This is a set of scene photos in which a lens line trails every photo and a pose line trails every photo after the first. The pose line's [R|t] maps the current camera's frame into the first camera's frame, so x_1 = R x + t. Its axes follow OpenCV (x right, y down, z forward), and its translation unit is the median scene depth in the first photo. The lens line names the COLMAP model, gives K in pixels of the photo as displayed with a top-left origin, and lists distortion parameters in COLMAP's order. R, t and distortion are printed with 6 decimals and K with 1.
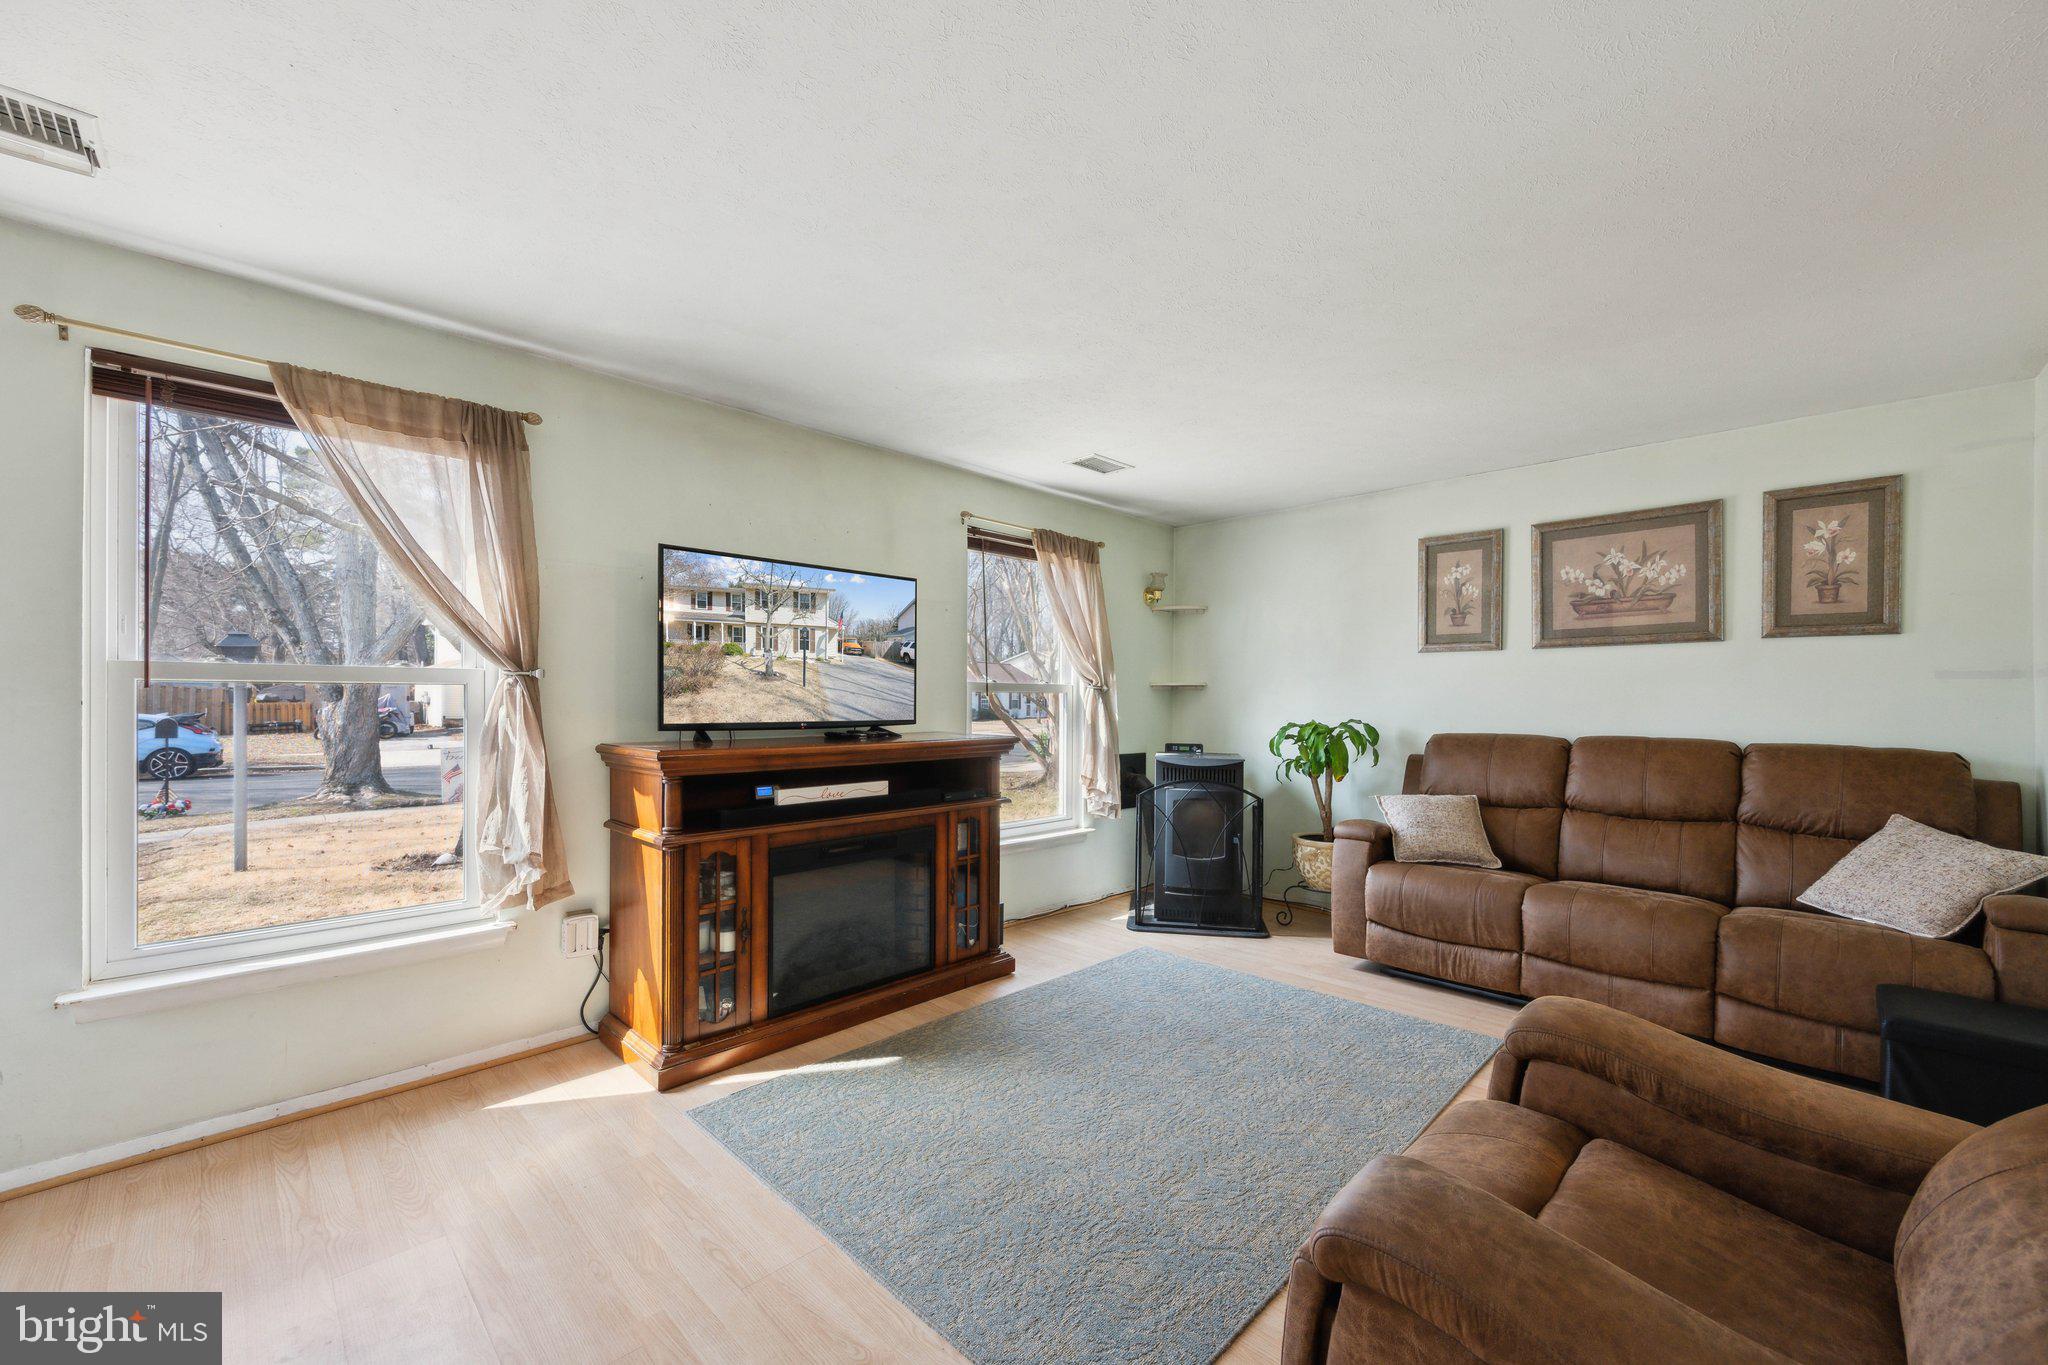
lens RADIAL K [[809.3, 0, 1020.6], [0, 809.3, 701.9], [0, 0, 1]] dist [-0.000325, -0.000082]
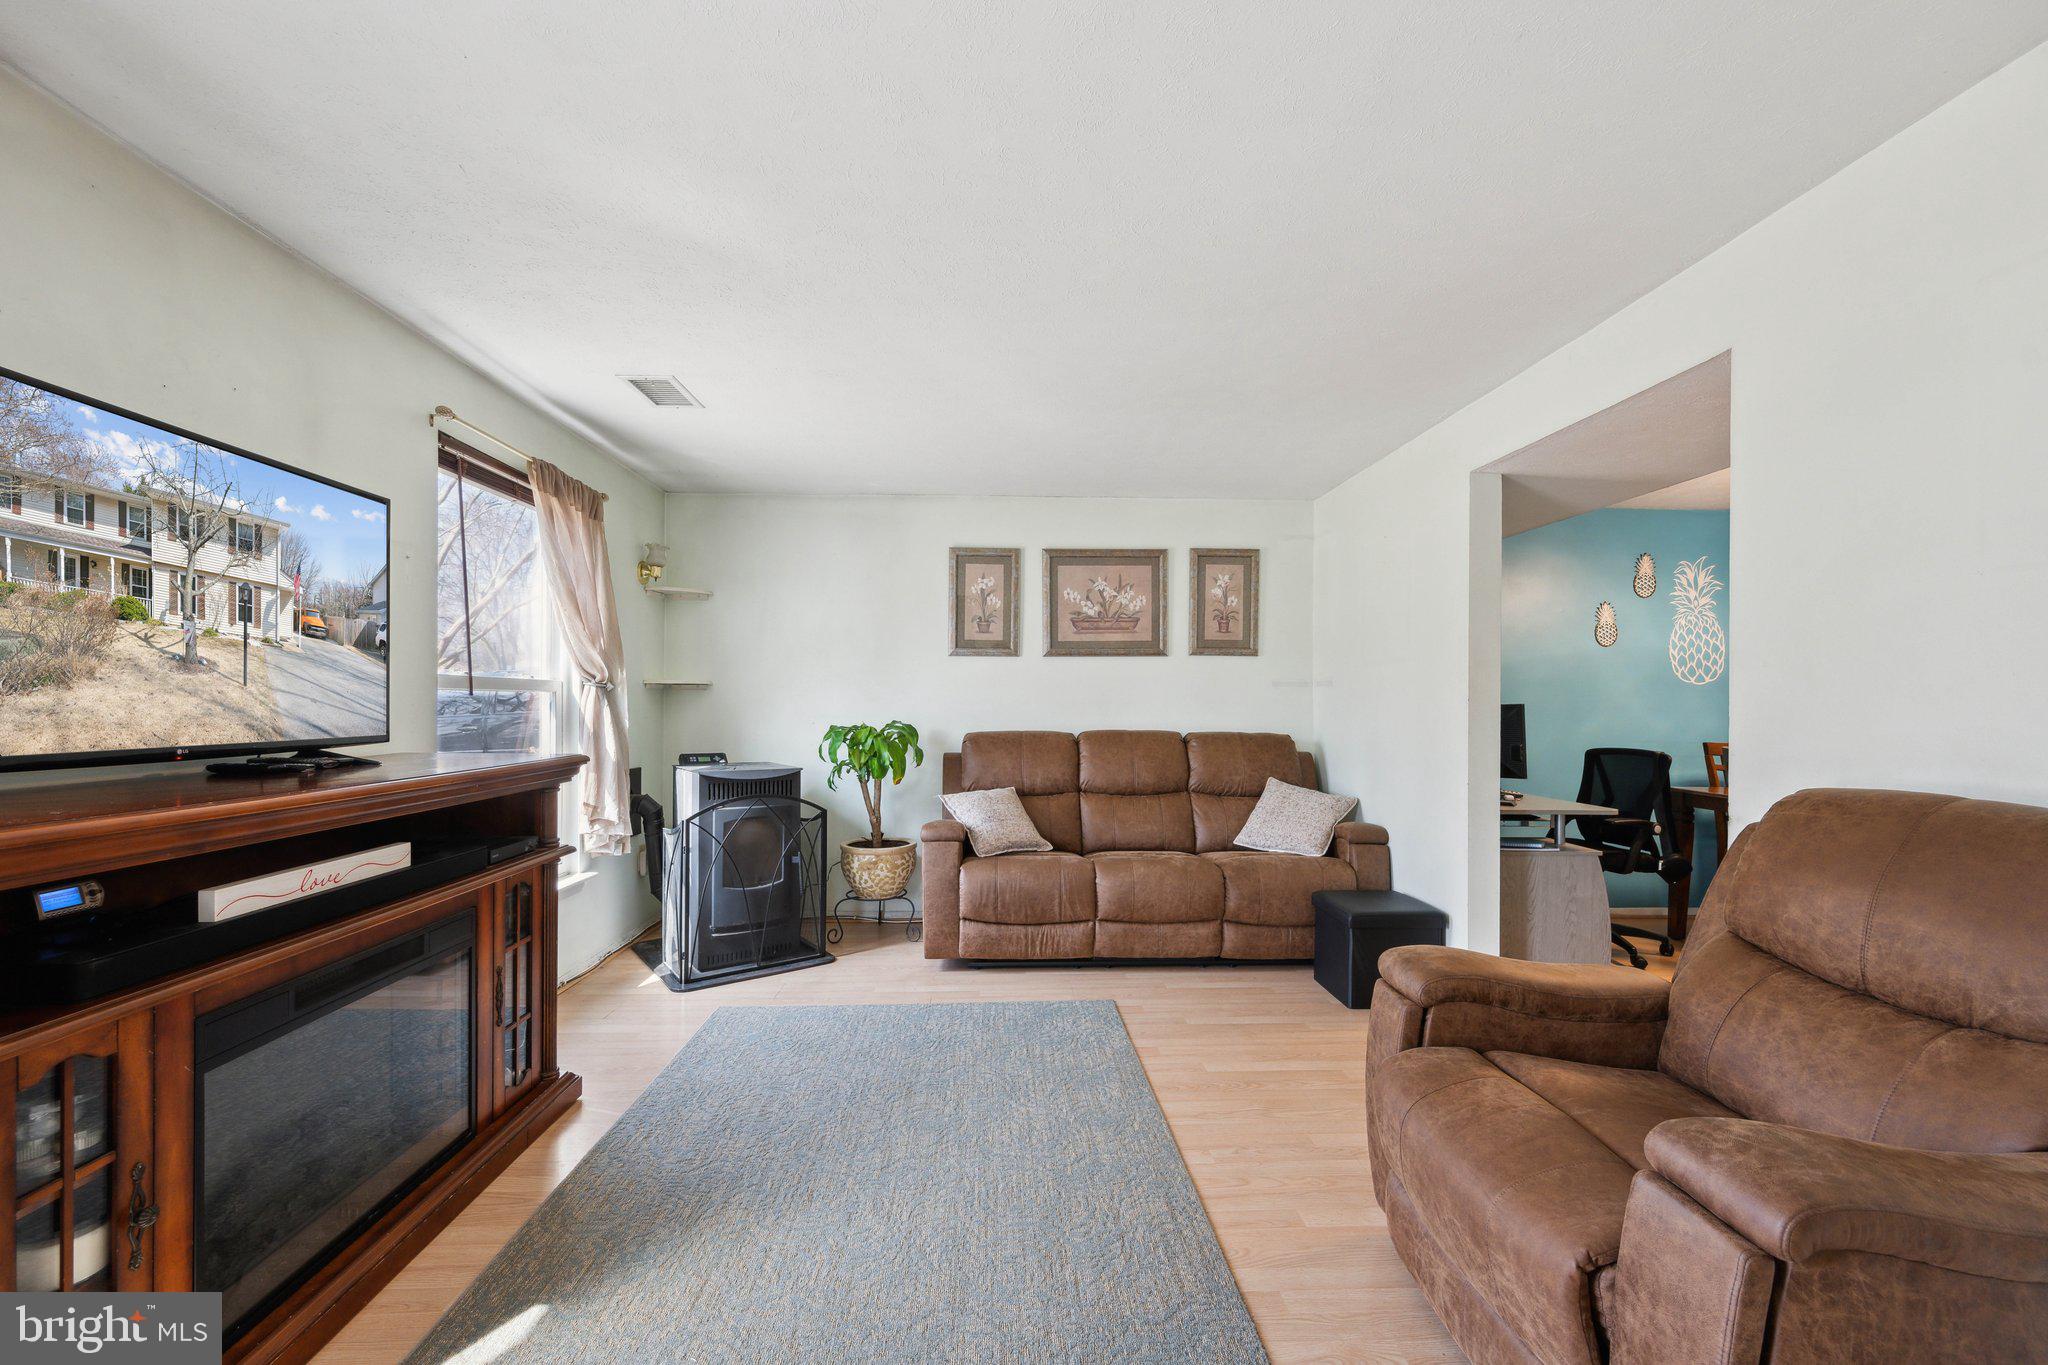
lens RADIAL K [[814.2, 0, 1022.0], [0, 814.2, 708.9], [0, 0, 1]] dist [0.000649, -0.000141]
pose [[0.678518, -0.008555, 0.734534, -0.260687], [0.002733, 0.999955, 0.009122, -0.001700], [-0.734579, -0.004182, 0.678510, 0.254241]]
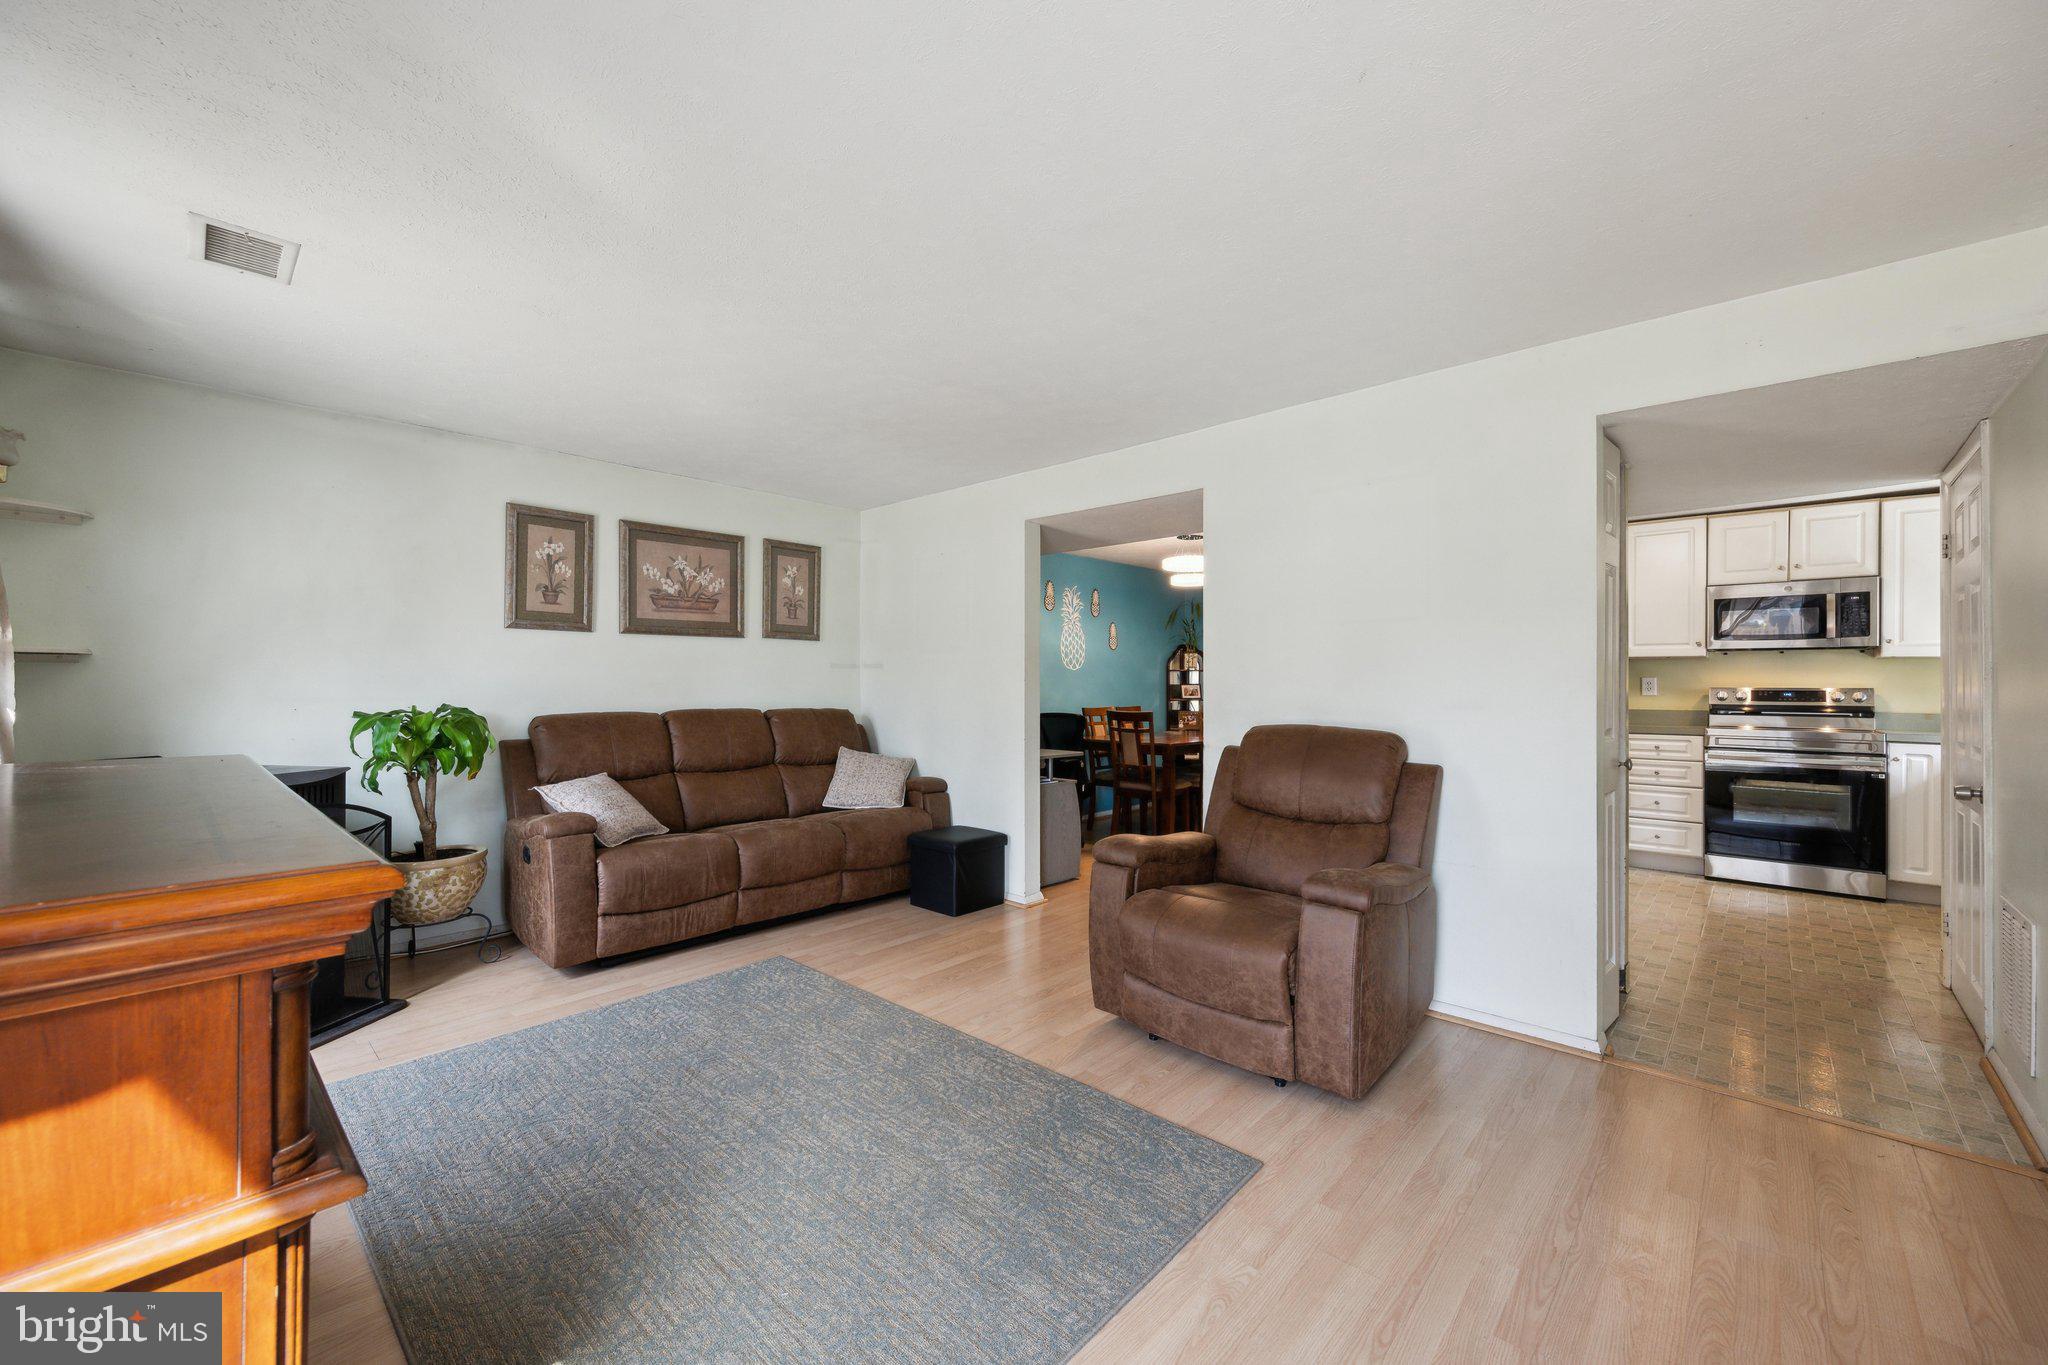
lens RADIAL K [[807.2, 0, 1024.0], [0, 807.2, 682.5], [0, 0, 1]] dist [-0.000174, -0.000175]
pose [[-0.043185, -0.003962, 0.999059, -0.518464], [0.000418, 0.999992, 0.003983, -0.003532], [-0.999067, 0.000589, -0.043183, 0.545625]]
